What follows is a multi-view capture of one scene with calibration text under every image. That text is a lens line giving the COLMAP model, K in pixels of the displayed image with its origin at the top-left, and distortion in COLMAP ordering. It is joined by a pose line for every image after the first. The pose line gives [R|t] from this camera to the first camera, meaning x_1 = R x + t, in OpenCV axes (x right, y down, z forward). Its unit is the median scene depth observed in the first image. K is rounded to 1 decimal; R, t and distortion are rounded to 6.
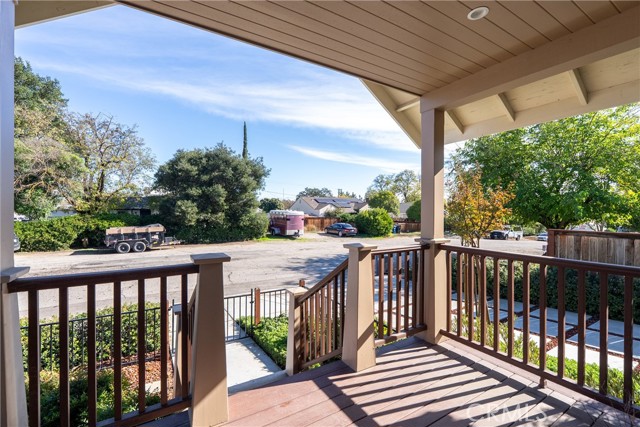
lens RADIAL K [[293.3, 0, 319.9], [0, 293.3, 209.0], [0, 0, 1]] dist [0.002223, -0.000694]
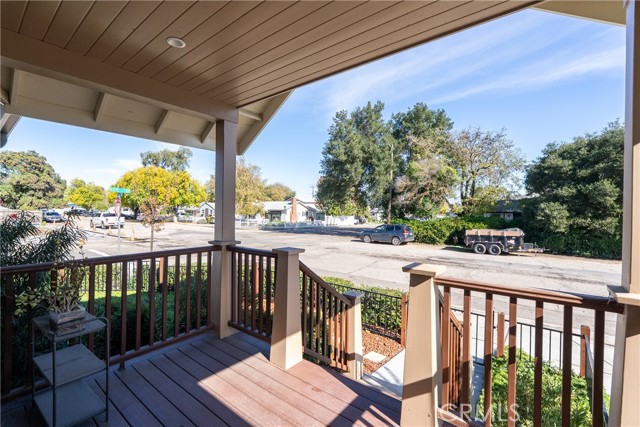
lens RADIAL K [[293.3, 0, 319.4], [0, 293.3, 215.3], [0, 0, 1]] dist [0.002223, -0.000694]
pose [[0.329347, 0.016131, -0.944071, 0.132992], [-0.002579, 0.999866, 0.016185, -0.004517], [0.944205, -0.002896, 0.329345, 0.088758]]
